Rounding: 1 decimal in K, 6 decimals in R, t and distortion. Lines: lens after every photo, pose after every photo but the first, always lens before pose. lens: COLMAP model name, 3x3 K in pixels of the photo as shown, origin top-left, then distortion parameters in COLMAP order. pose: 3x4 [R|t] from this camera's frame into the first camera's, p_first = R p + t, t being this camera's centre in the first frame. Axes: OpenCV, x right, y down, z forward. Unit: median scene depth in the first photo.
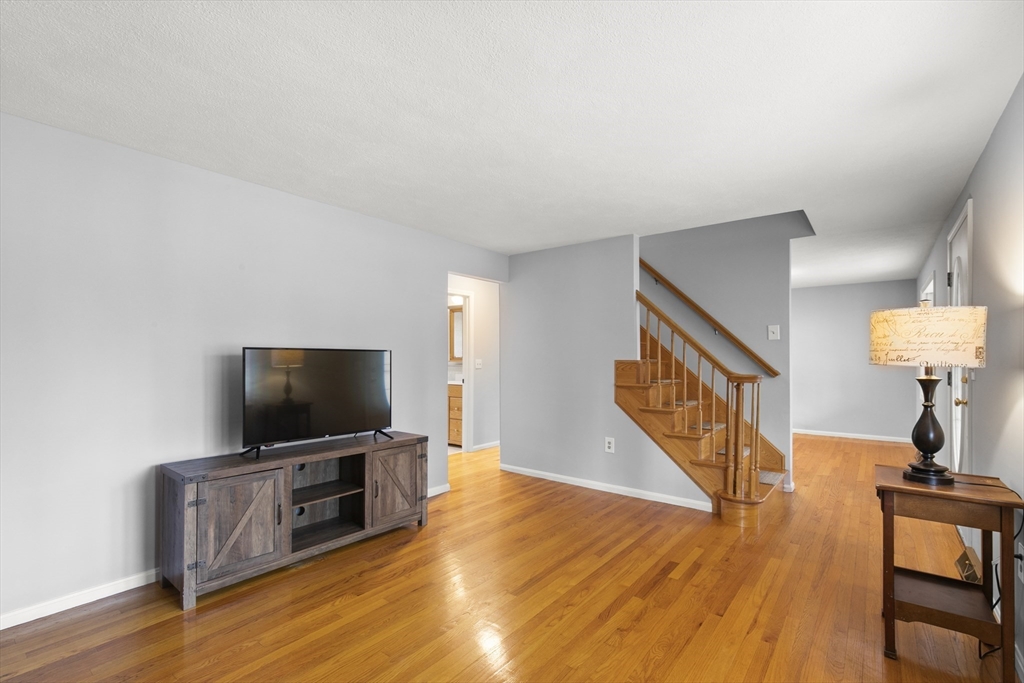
lens RADIAL K [[458.6, 0, 519.9], [0, 458.6, 362.0], [0, 0, 1]] dist [0.007455, -0.002120]
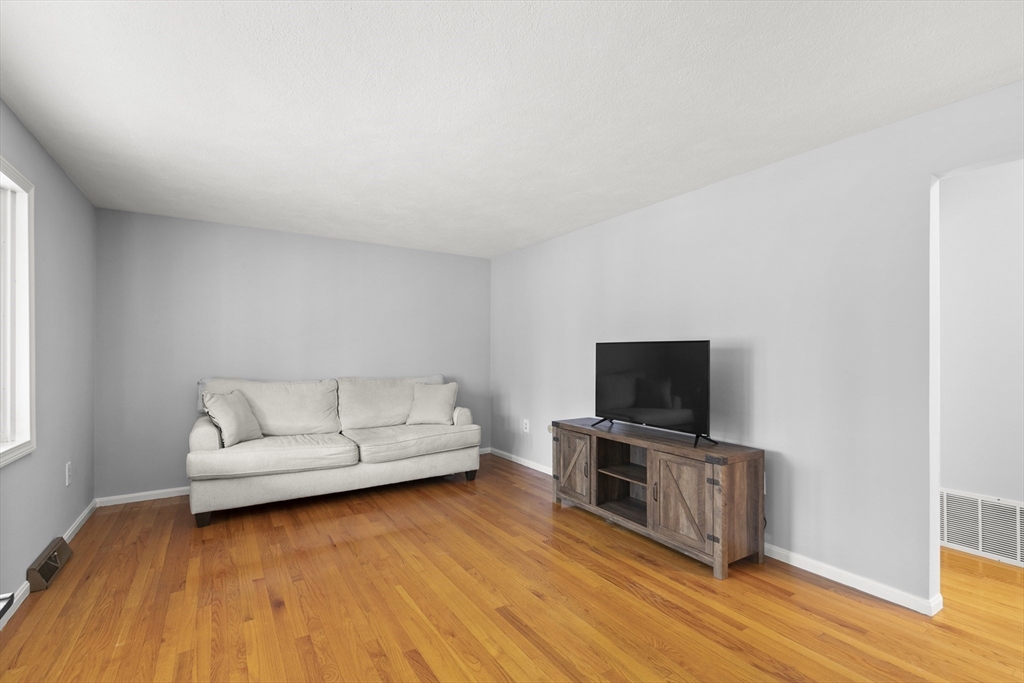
lens RADIAL K [[458.6, 0, 512.2], [0, 458.6, 347.9], [0, 0, 1]] dist [0.007455, -0.002120]
pose [[-0.333028, -0.009626, -0.942868, 0.626588], [-0.007679, 0.999942, -0.007496, -0.003981], [0.942886, 0.004744, -0.333083, 0.982085]]
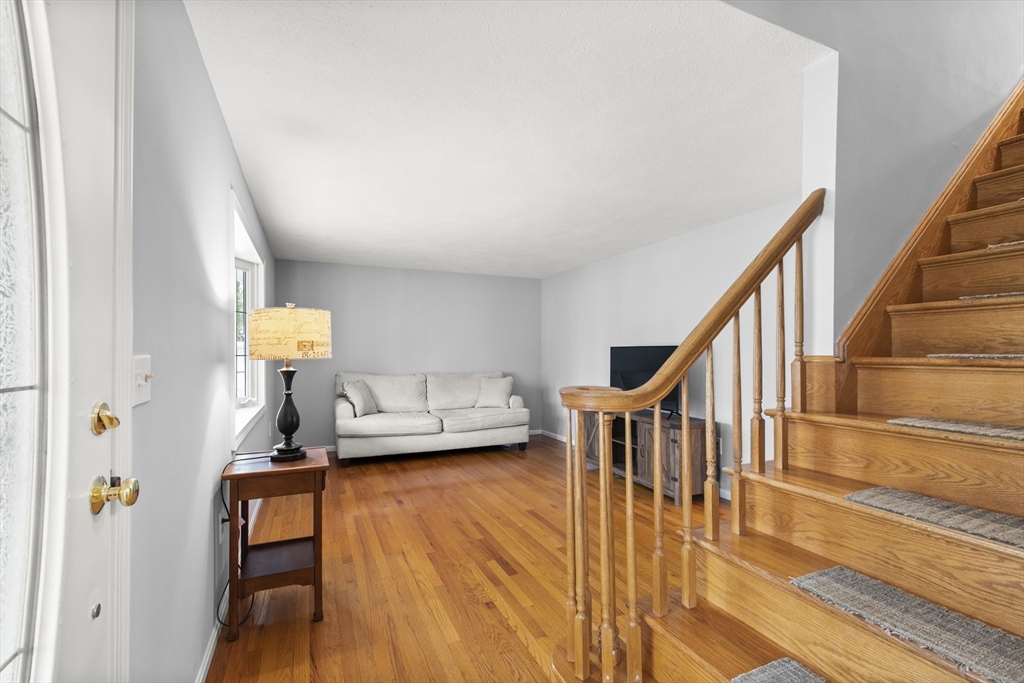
lens RADIAL K [[458.6, 0, 513.3], [0, 458.6, 344.4], [0, 0, 1]] dist [0.007455, -0.002120]
pose [[-0.471960, -0.016307, -0.881469, 0.993396], [-0.005486, 0.999864, -0.015561, -0.009118], [0.881603, -0.002508, -0.471985, 1.233796]]
